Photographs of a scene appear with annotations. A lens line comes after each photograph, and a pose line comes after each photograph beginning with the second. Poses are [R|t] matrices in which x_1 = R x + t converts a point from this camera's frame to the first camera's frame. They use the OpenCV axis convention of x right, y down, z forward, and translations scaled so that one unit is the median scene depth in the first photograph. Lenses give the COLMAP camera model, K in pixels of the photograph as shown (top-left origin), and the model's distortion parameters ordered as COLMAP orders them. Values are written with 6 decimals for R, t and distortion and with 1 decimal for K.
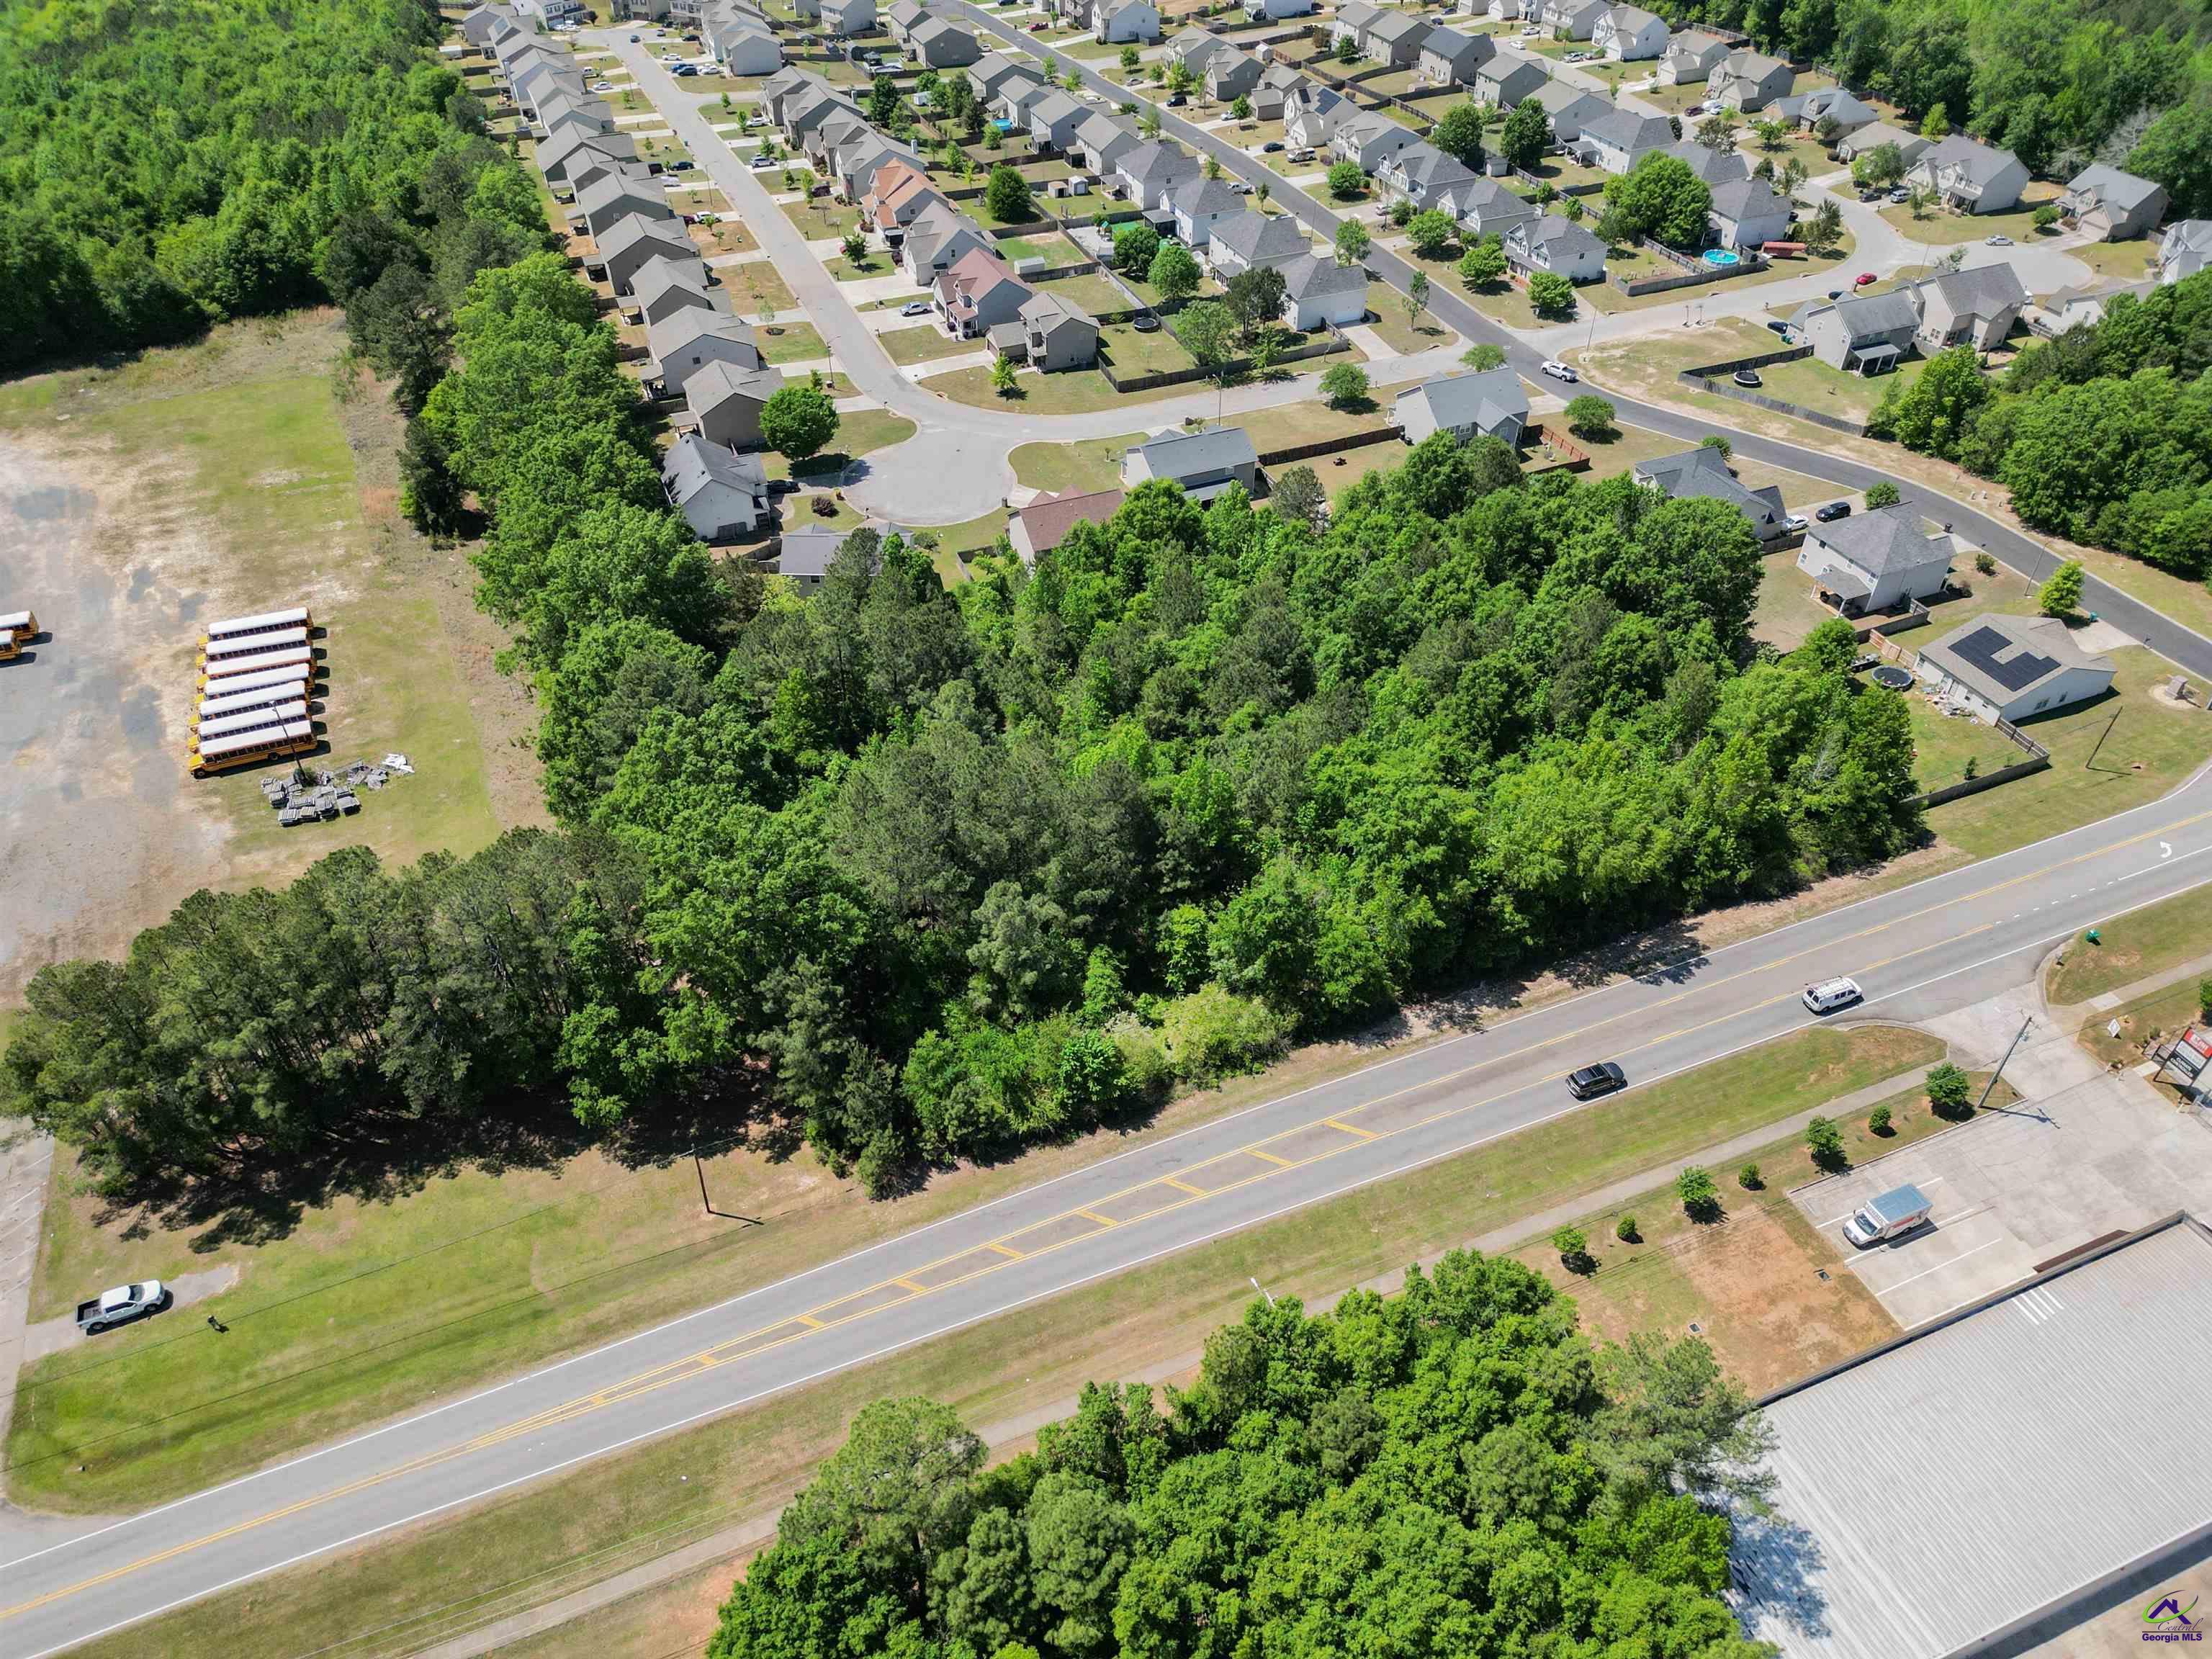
lens RADIAL K [[1552.3, 0, 1104.3], [0, 1552.3, 816.5], [0, 0, 1]] dist [0.063316, -0.054858]
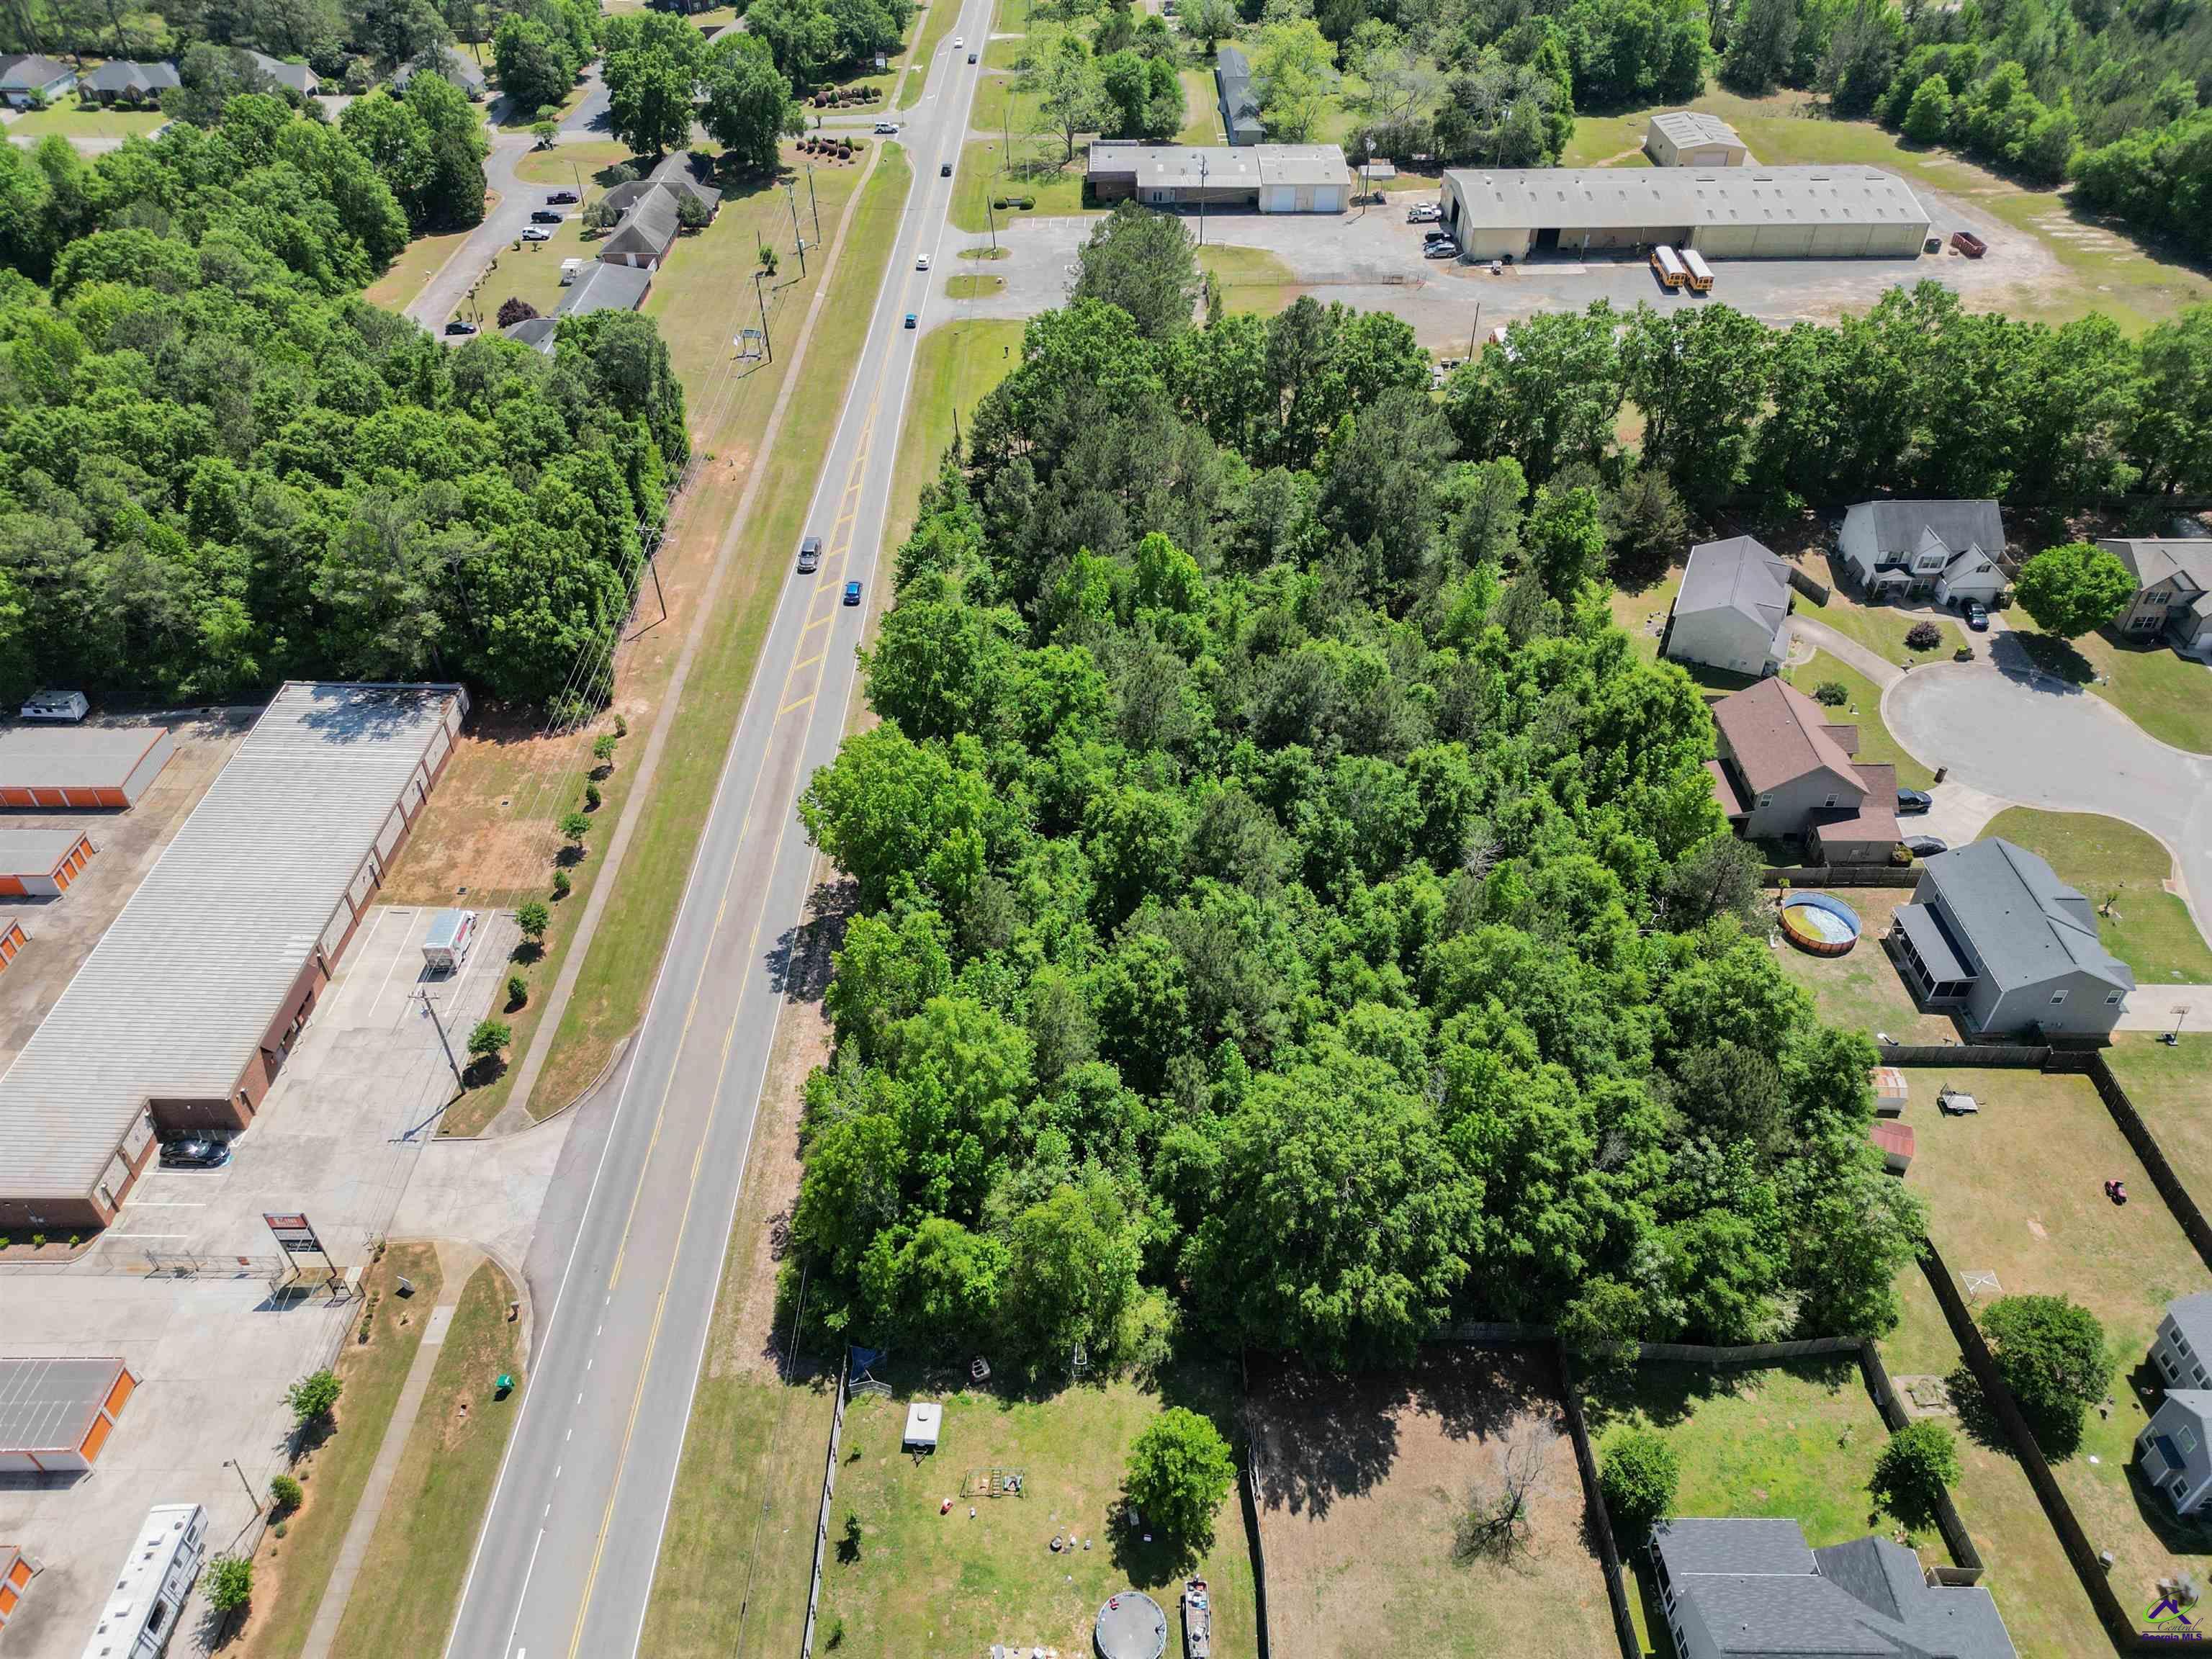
lens RADIAL K [[1552.3, 0, 1104.3], [0, 1552.3, 816.5], [0, 0, 1]] dist [0.063316, -0.054858]
pose [[-0.394545, 0.586188, -0.707614, 0.523581], [-0.595155, 0.423702, 0.682837, -0.395943], [0.700089, 0.690550, 0.181703, 0.537715]]
